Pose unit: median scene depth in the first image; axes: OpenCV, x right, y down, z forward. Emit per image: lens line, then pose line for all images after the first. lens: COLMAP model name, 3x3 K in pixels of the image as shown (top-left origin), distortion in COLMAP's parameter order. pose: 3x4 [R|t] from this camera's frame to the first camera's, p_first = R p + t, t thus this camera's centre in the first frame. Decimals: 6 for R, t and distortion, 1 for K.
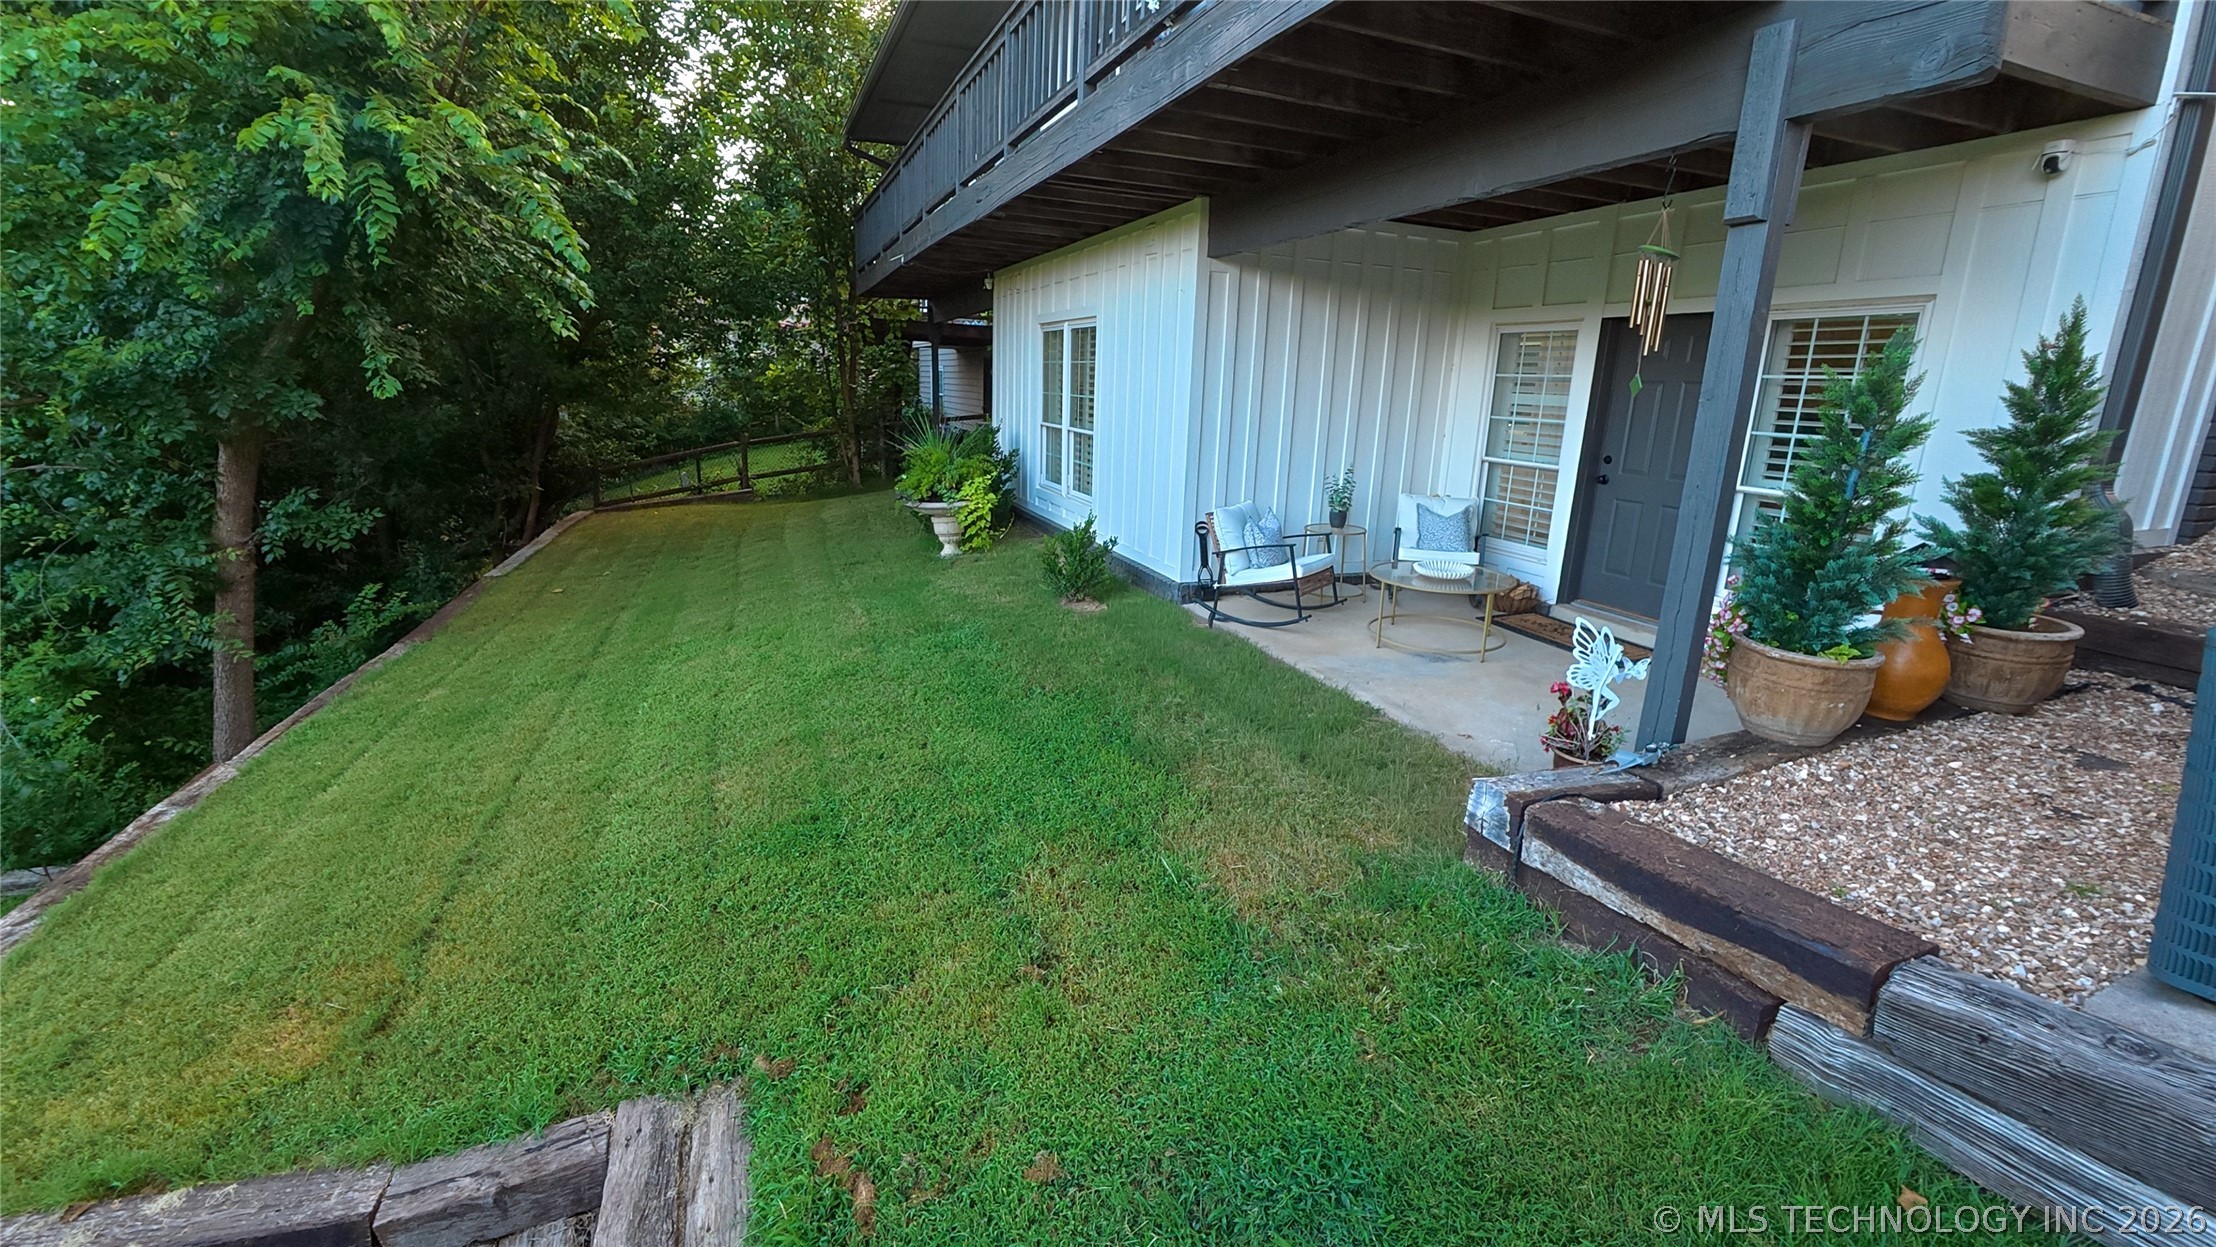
lens RADIAL K [[914.6, 0, 1108.1], [0, 914.6, 609.2], [0, 0, 1]] dist [0.010627, -0.003730]
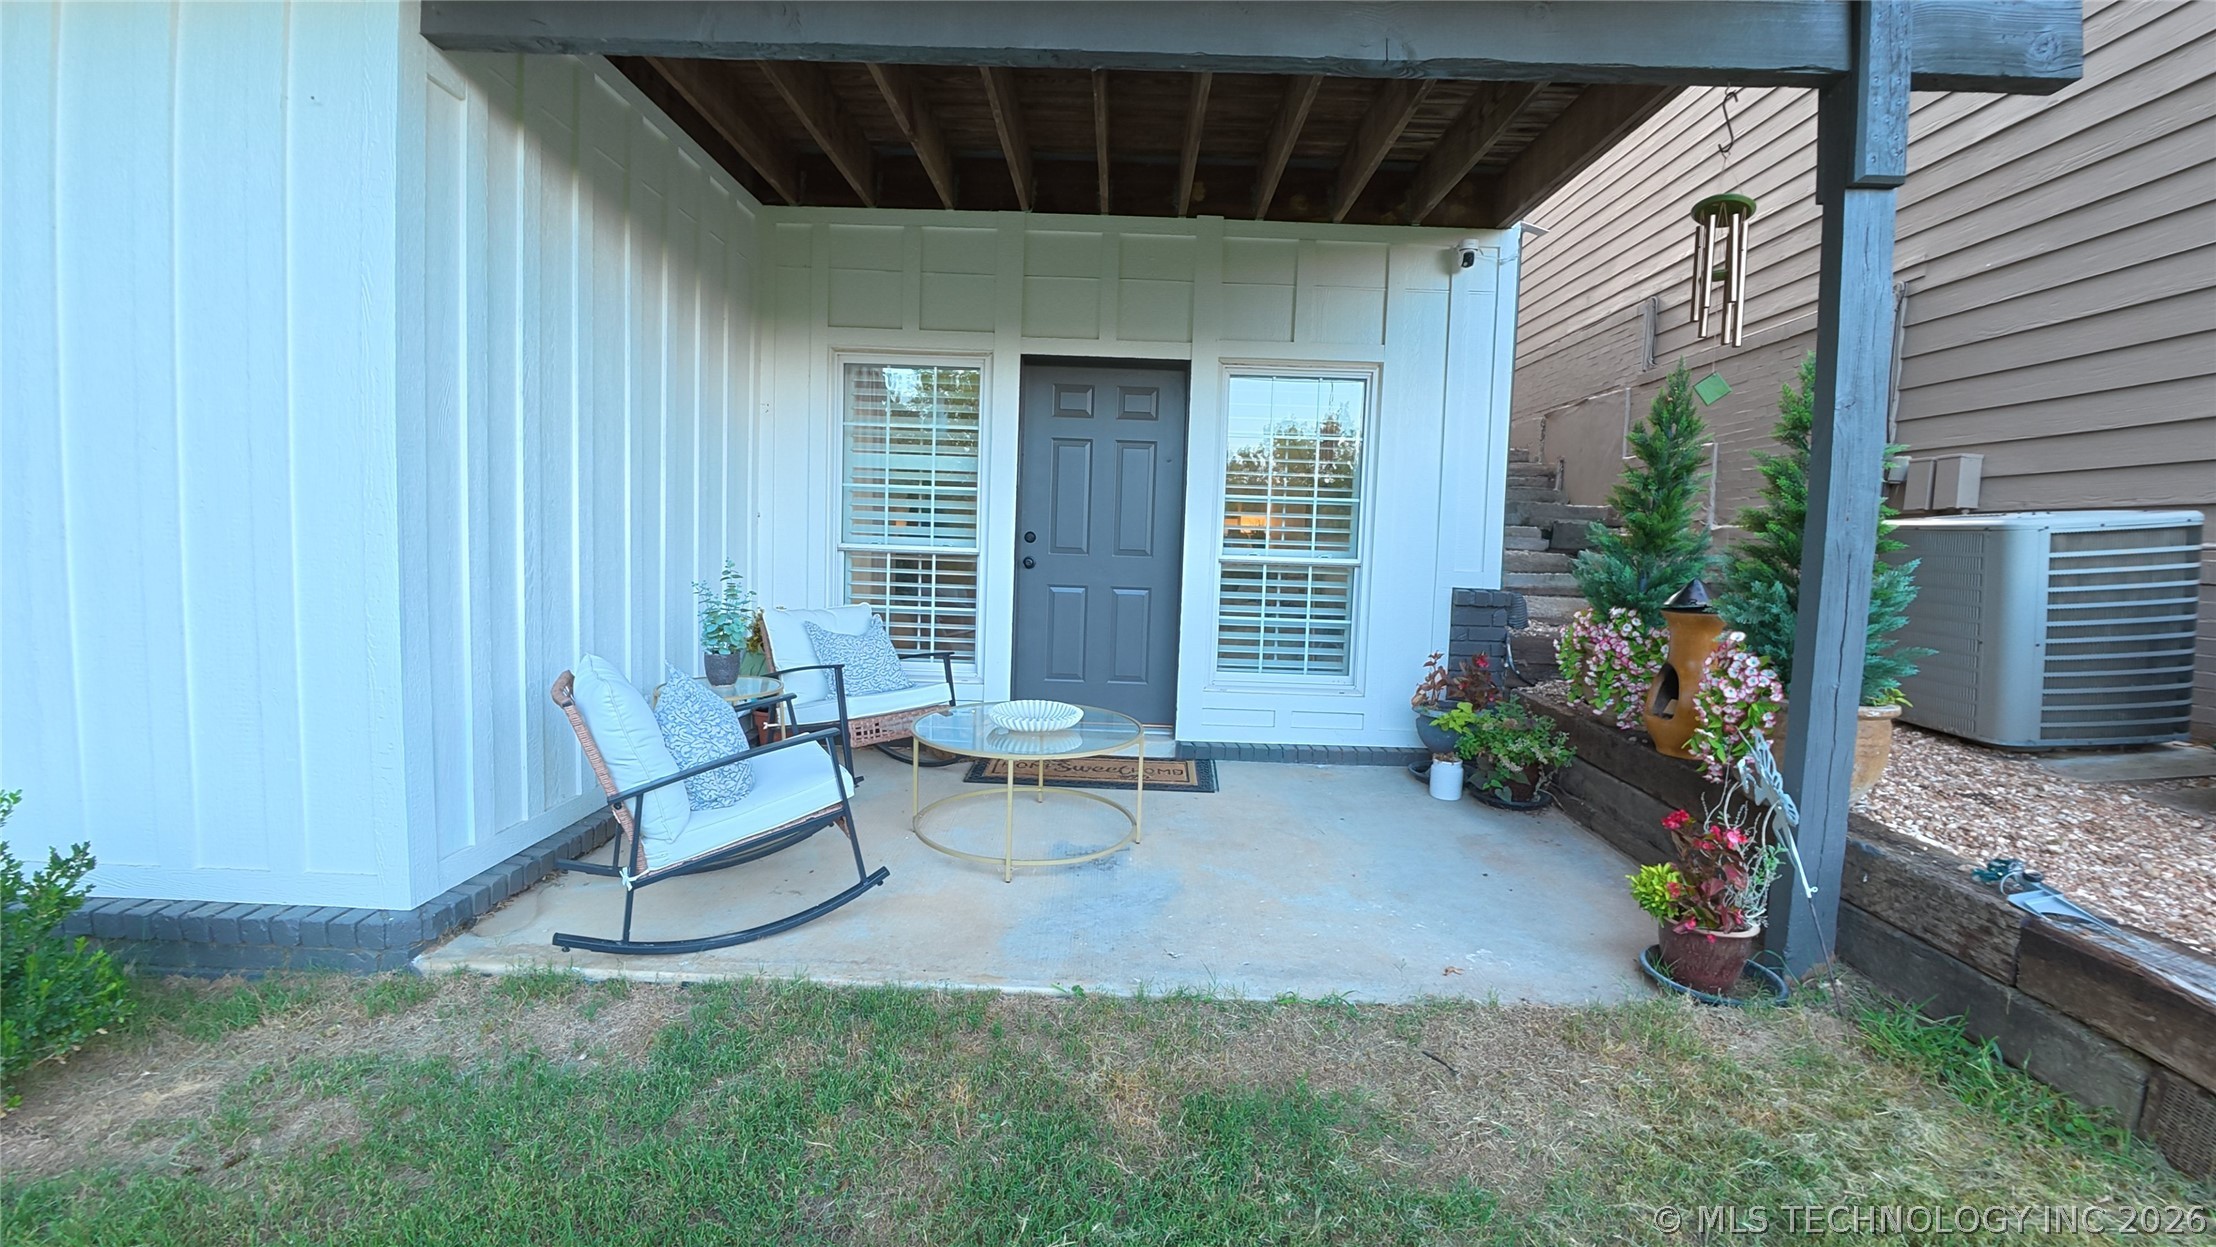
lens RADIAL K [[914.6, 0, 1109.7], [0, 914.6, 617.4], [0, 0, 1]] dist [0.010627, -0.003730]
pose [[0.383889, -0.102922, 0.917625, -0.150411], [0.205721, 0.978325, 0.023666, -0.102681], [-0.900171, 0.179689, 0.396742, 0.644236]]
